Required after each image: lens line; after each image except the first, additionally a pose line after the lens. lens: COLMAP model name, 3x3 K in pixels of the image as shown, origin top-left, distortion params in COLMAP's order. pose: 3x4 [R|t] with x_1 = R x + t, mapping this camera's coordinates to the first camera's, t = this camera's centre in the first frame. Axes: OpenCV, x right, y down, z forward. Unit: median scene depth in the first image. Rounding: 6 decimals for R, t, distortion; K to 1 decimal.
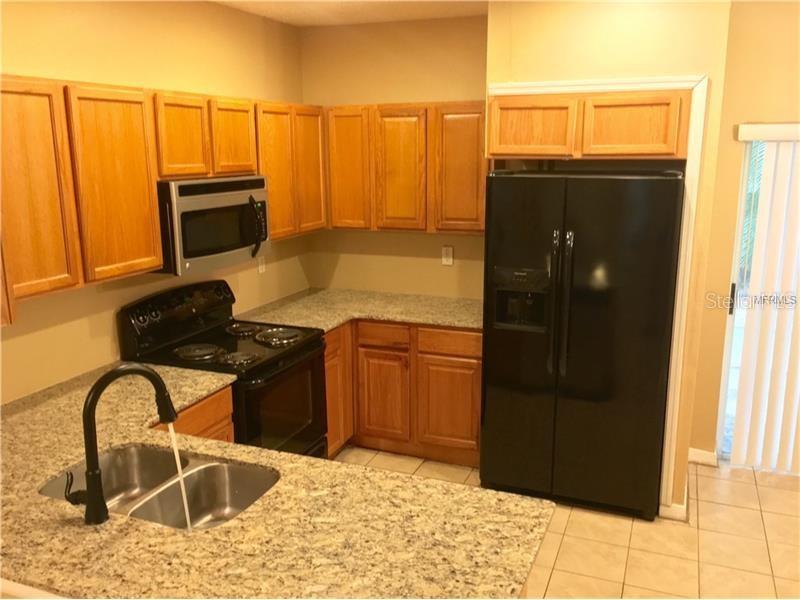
lens RADIAL K [[670.6, 0, 401.1], [0, 670.6, 295.2], [0, 0, 1]] dist [0.042225, -0.041245]
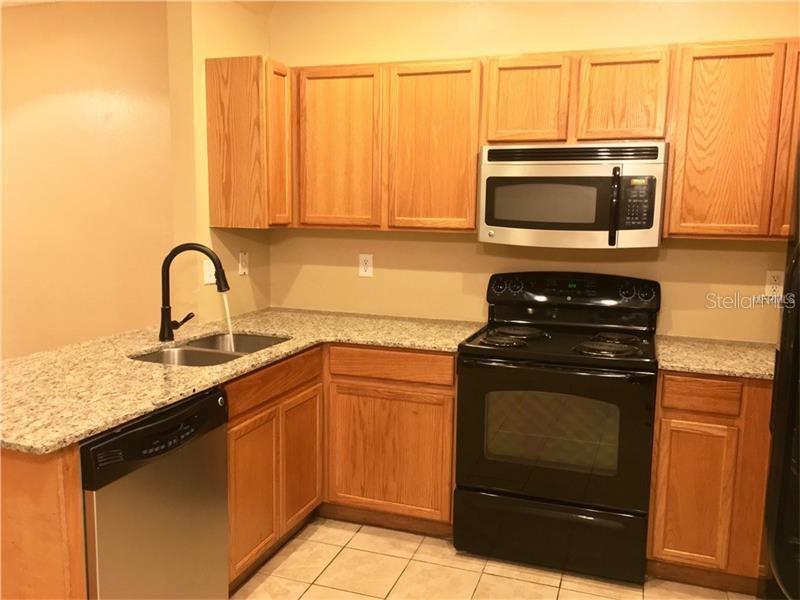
lens RADIAL K [[670.6, 0, 401.0], [0, 670.6, 296.5], [0, 0, 1]] dist [0.042225, -0.041245]
pose [[0.060920, 0.140955, -0.988140, 0.583414], [-0.227424, 0.965899, 0.123761, -0.041789], [0.971888, 0.217187, 0.090899, 0.728861]]
